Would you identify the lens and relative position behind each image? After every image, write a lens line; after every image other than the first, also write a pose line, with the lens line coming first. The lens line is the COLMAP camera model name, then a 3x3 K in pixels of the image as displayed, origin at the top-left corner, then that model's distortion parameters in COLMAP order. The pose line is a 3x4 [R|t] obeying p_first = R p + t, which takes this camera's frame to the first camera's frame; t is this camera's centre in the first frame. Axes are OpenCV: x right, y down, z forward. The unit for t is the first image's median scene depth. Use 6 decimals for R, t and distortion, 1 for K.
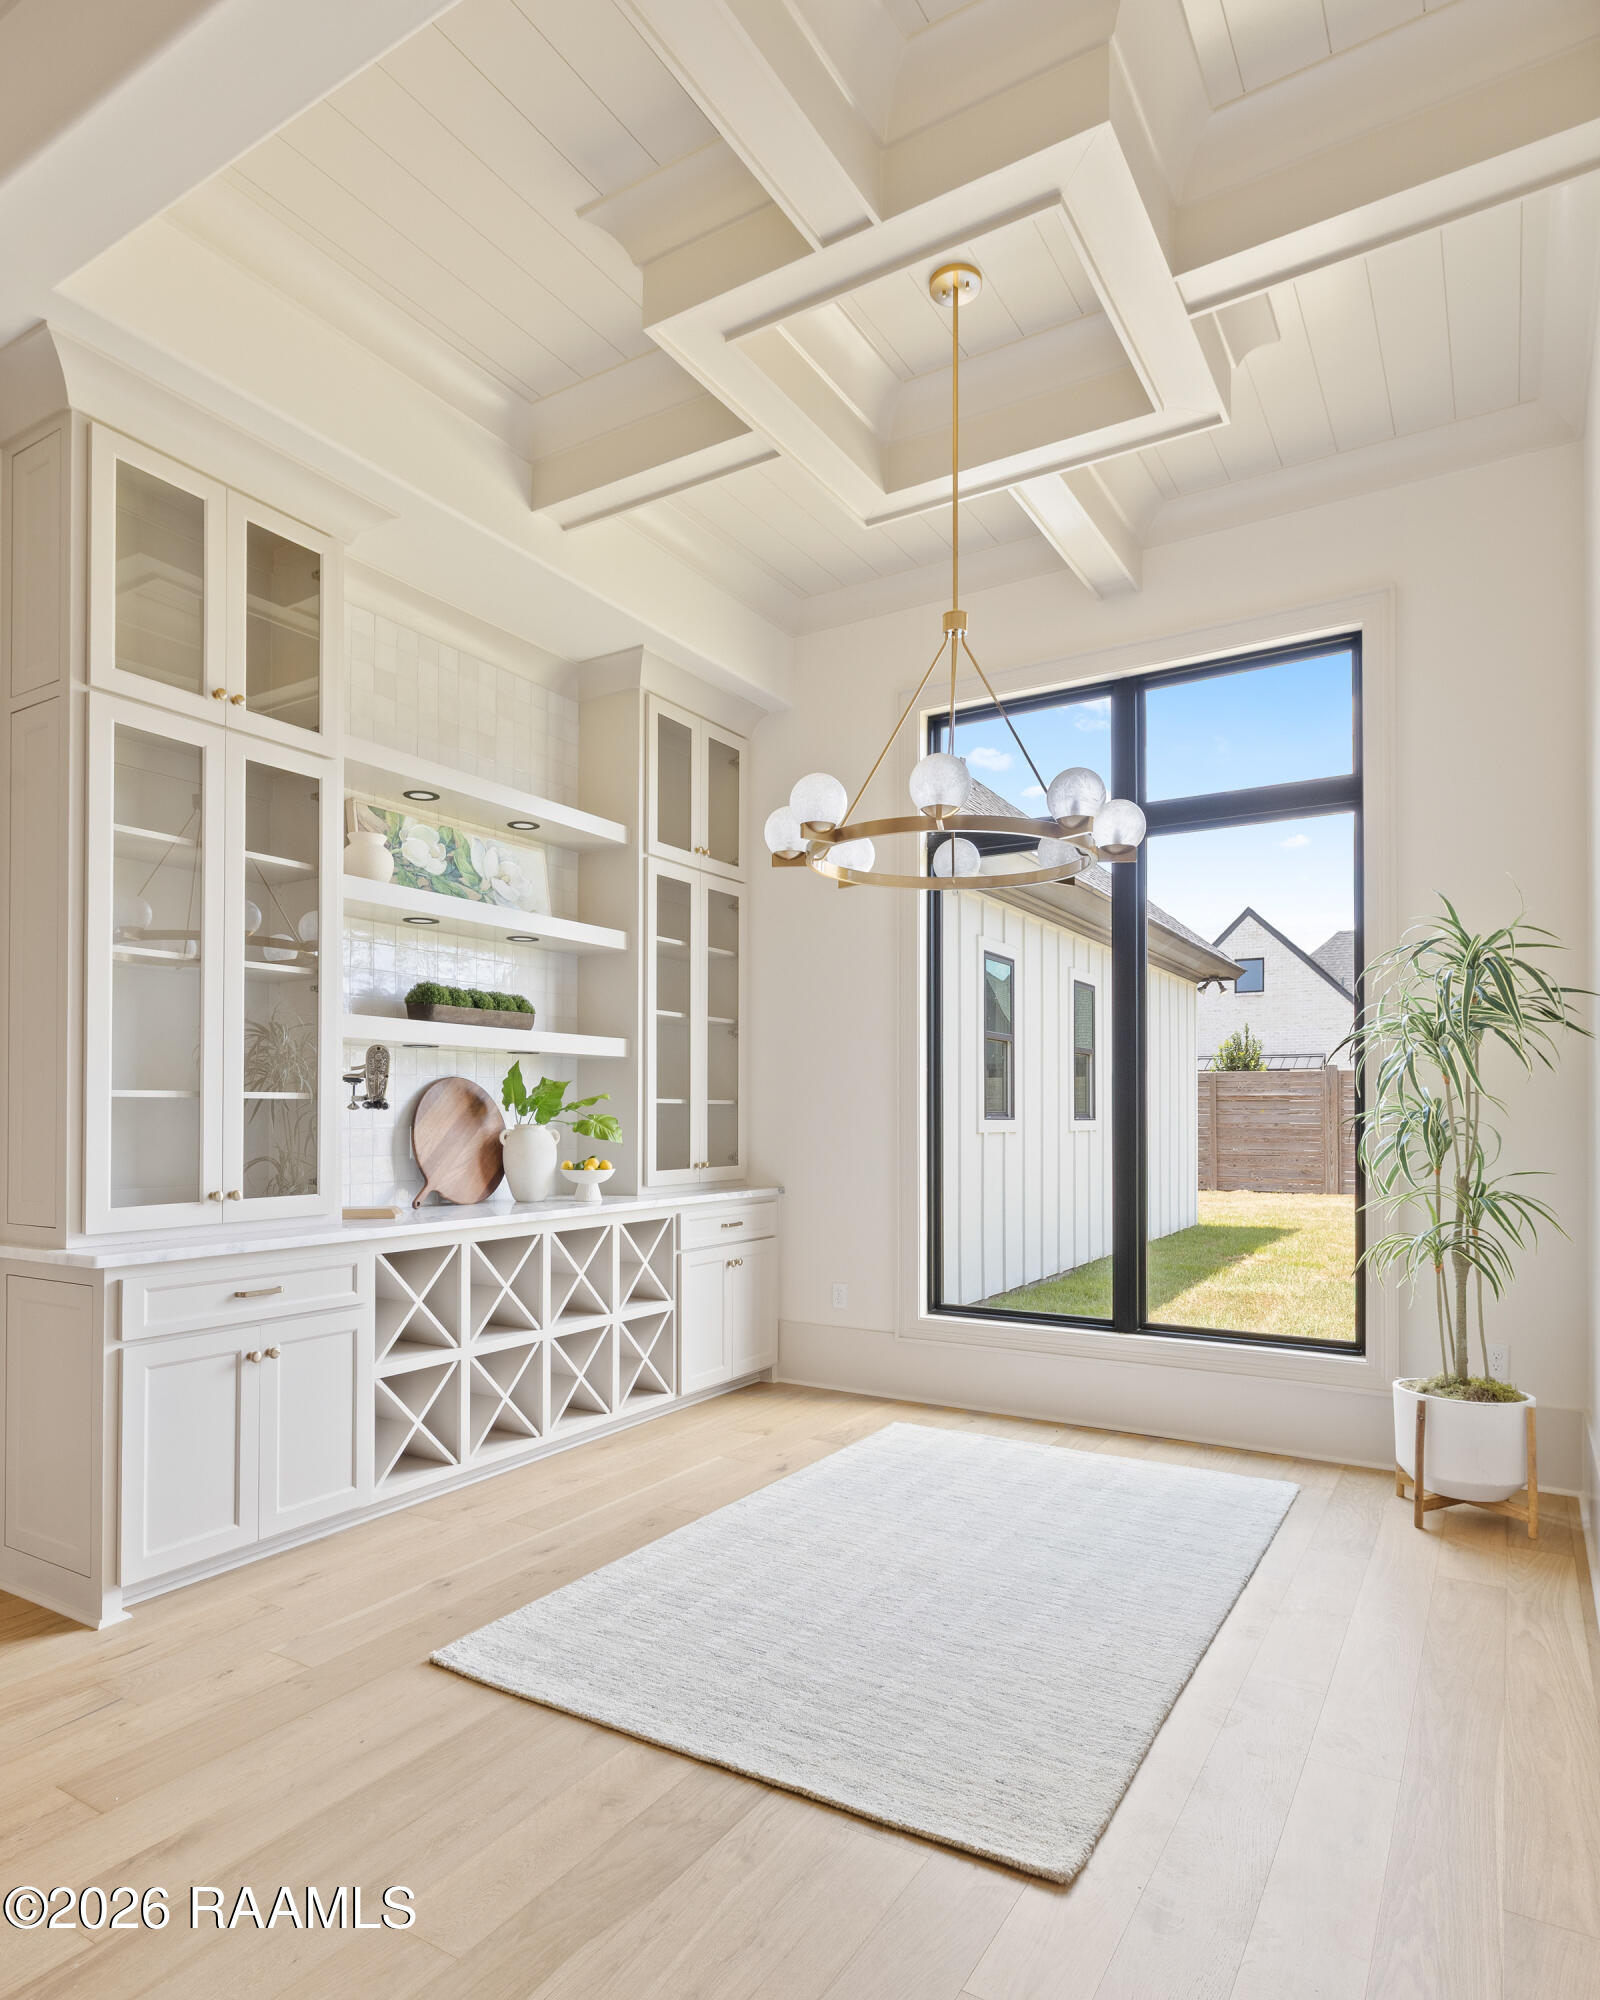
lens RADIAL K [[1162.1, 0, 810.1], [0, 1162.1, 1103.0], [0, 0, 1]] dist [-0.007720, 0.002725]
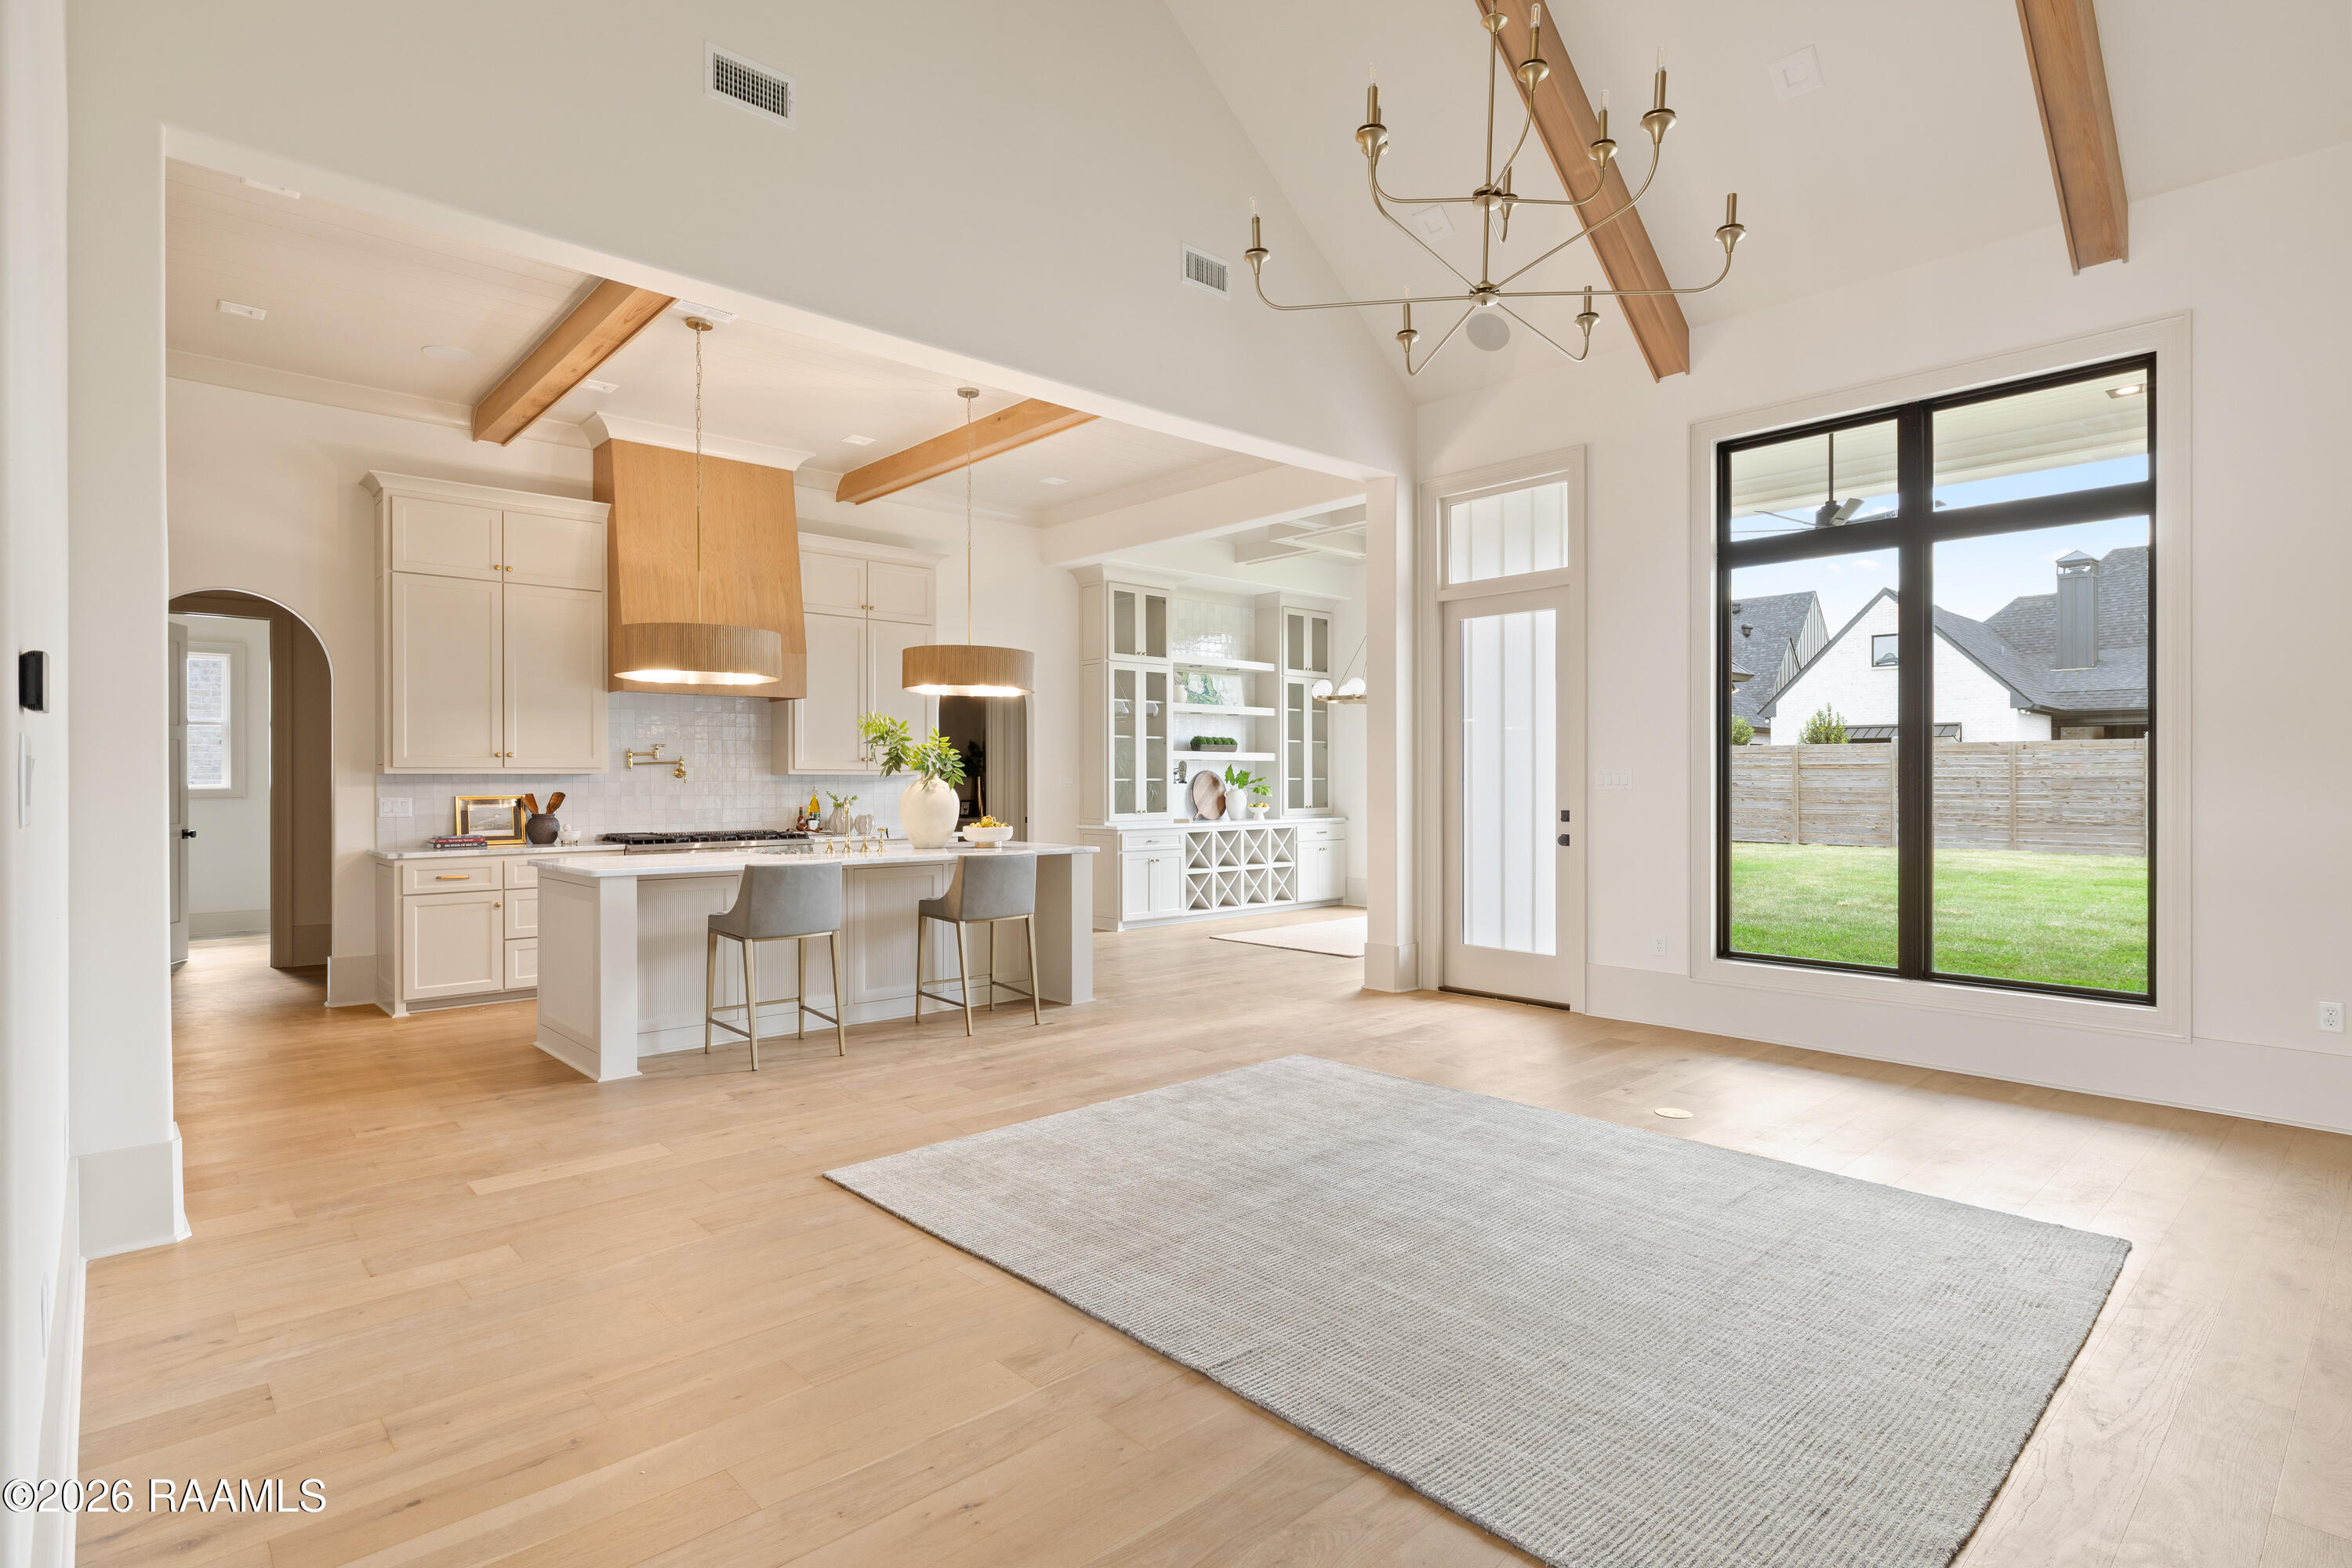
lens RADIAL K [[1208.5, 0, 1224.4], [0, 1208.5, 784.2], [0, 0, 1]] dist [-0.008306, 0.001548]
pose [[0.969216, -0.002497, -0.246198, 0.443151], [0.006011, 0.999891, 0.013521, -0.032471], [0.246137, -0.014585, 0.969125, -1.803570]]
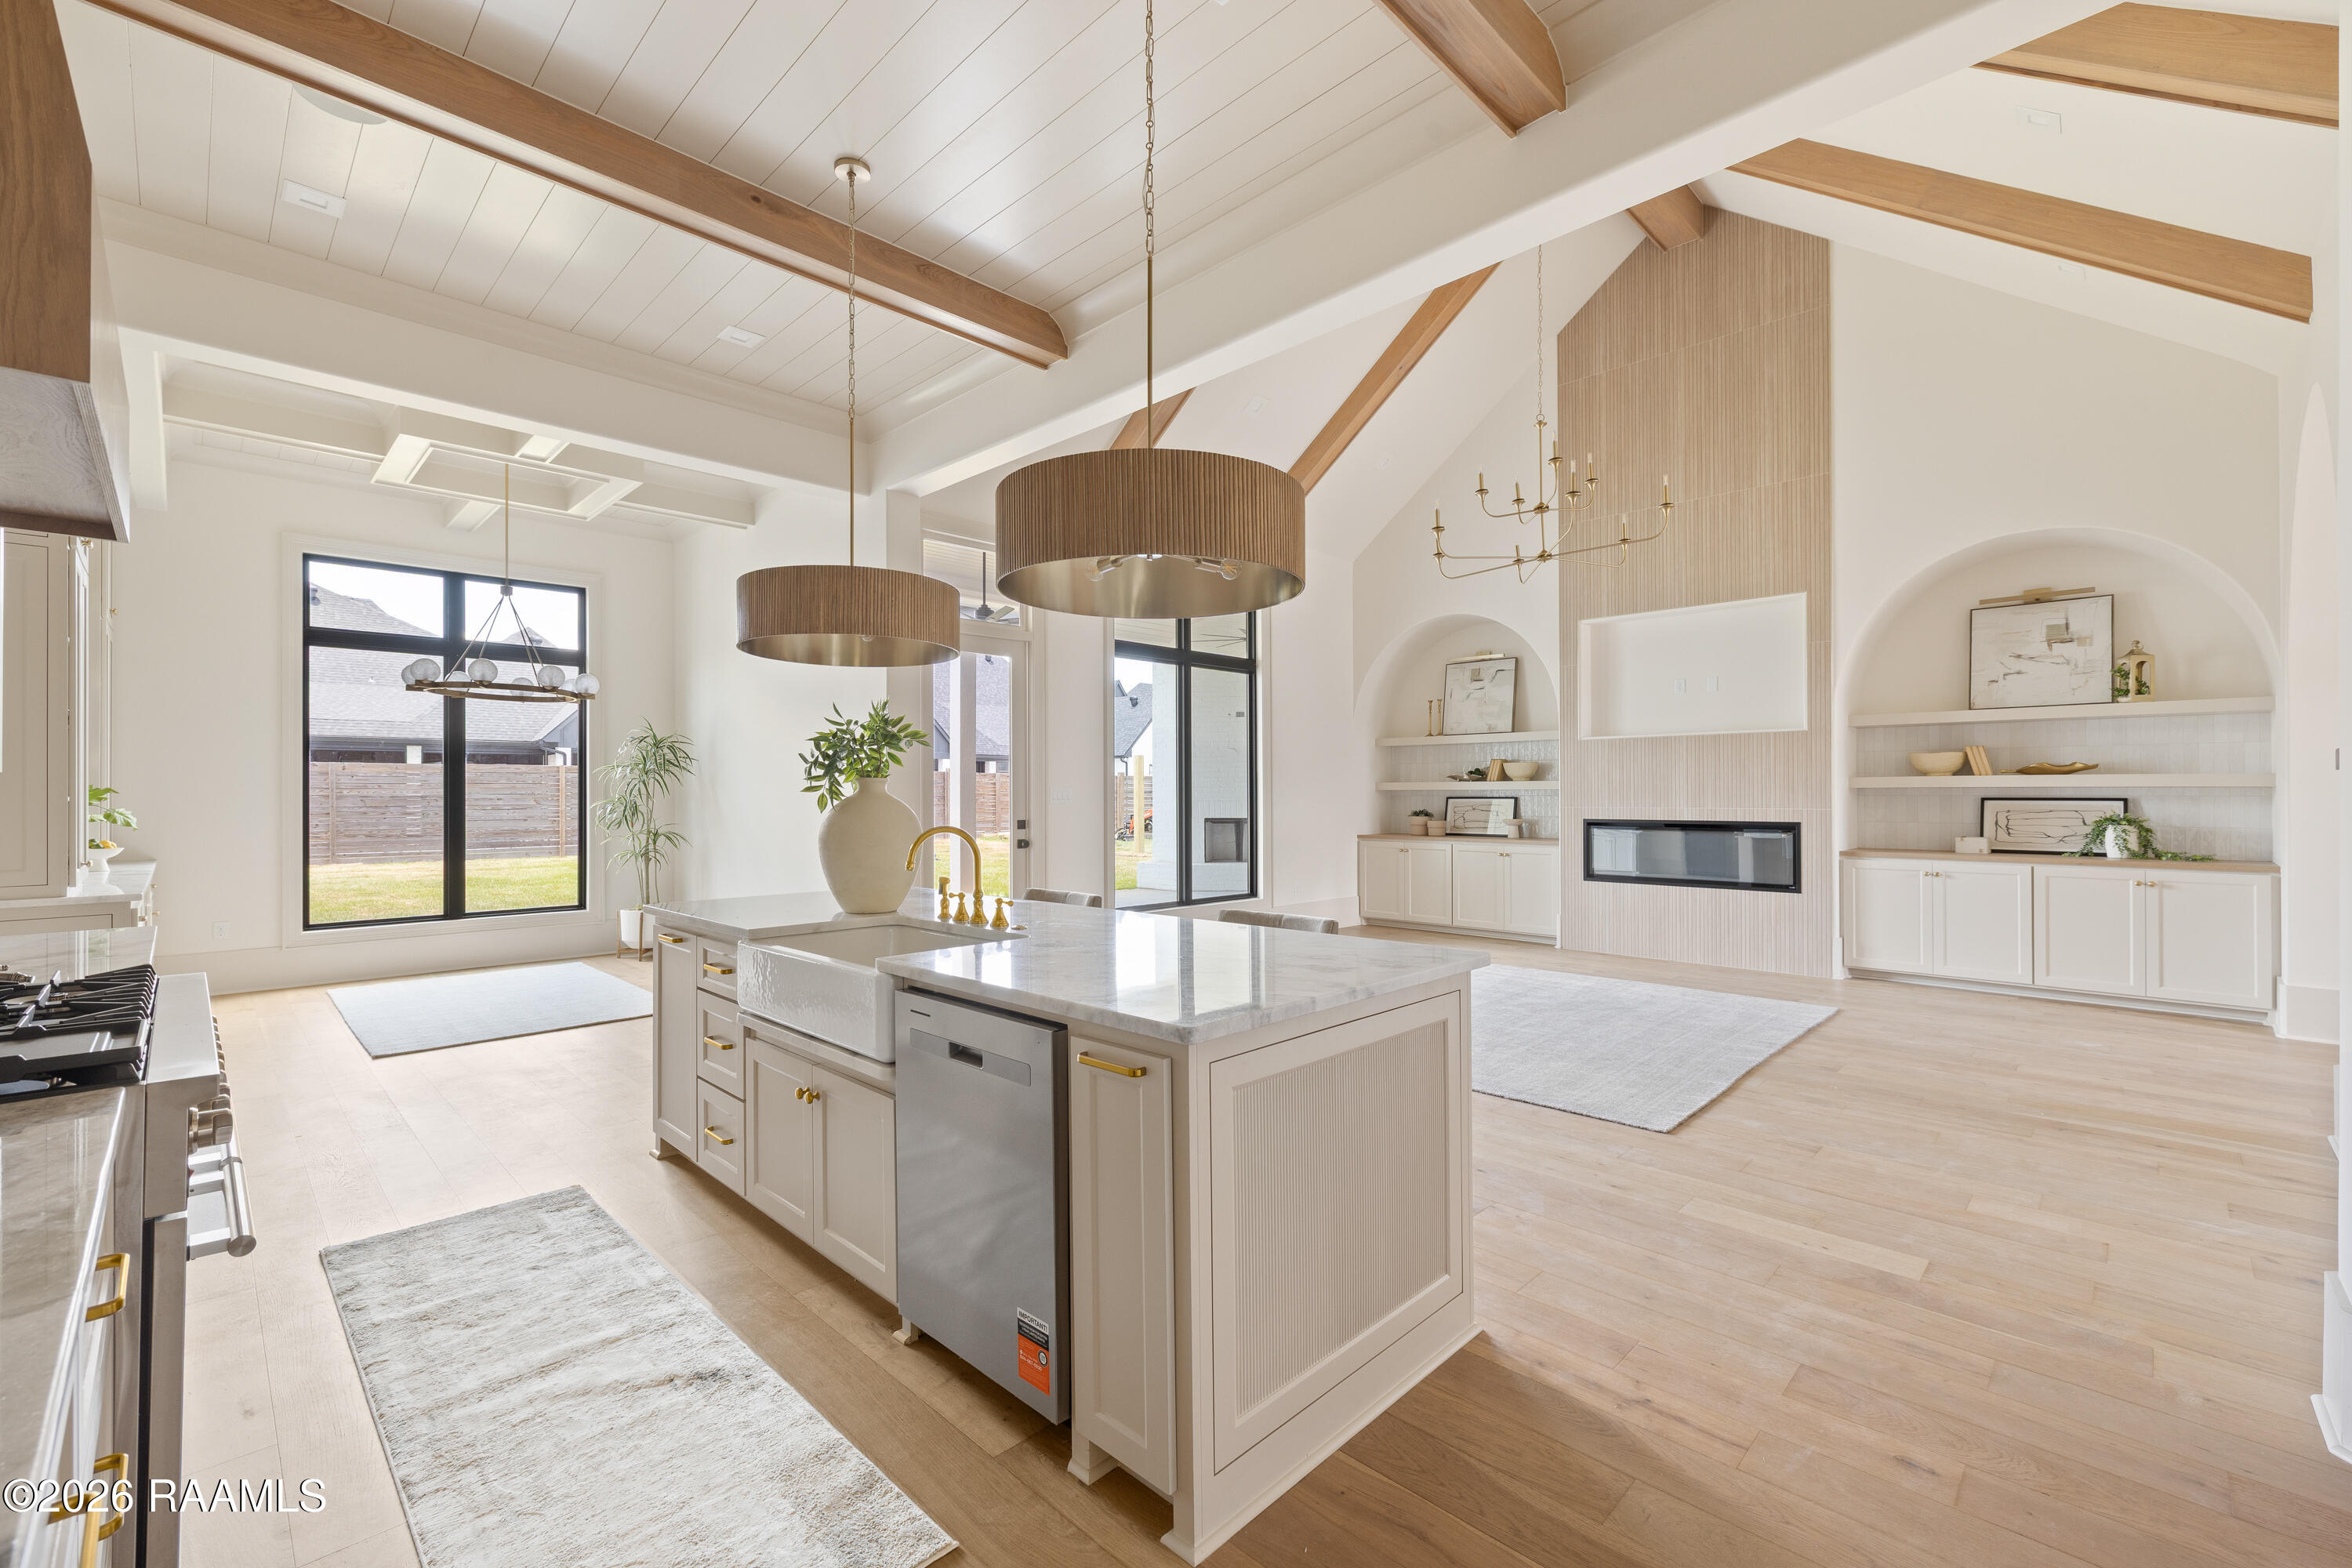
lens RADIAL K [[961.9, 0, 1172.5], [0, 961.9, 789.4], [0, 0, 1]] dist [-0.007032, 0.000667]
pose [[0.231281, 0.001622, 0.972886, -1.213476], [-0.006410, 0.999979, -0.000143, -0.025935], [-0.972866, -0.006203, 0.231286, -0.616199]]
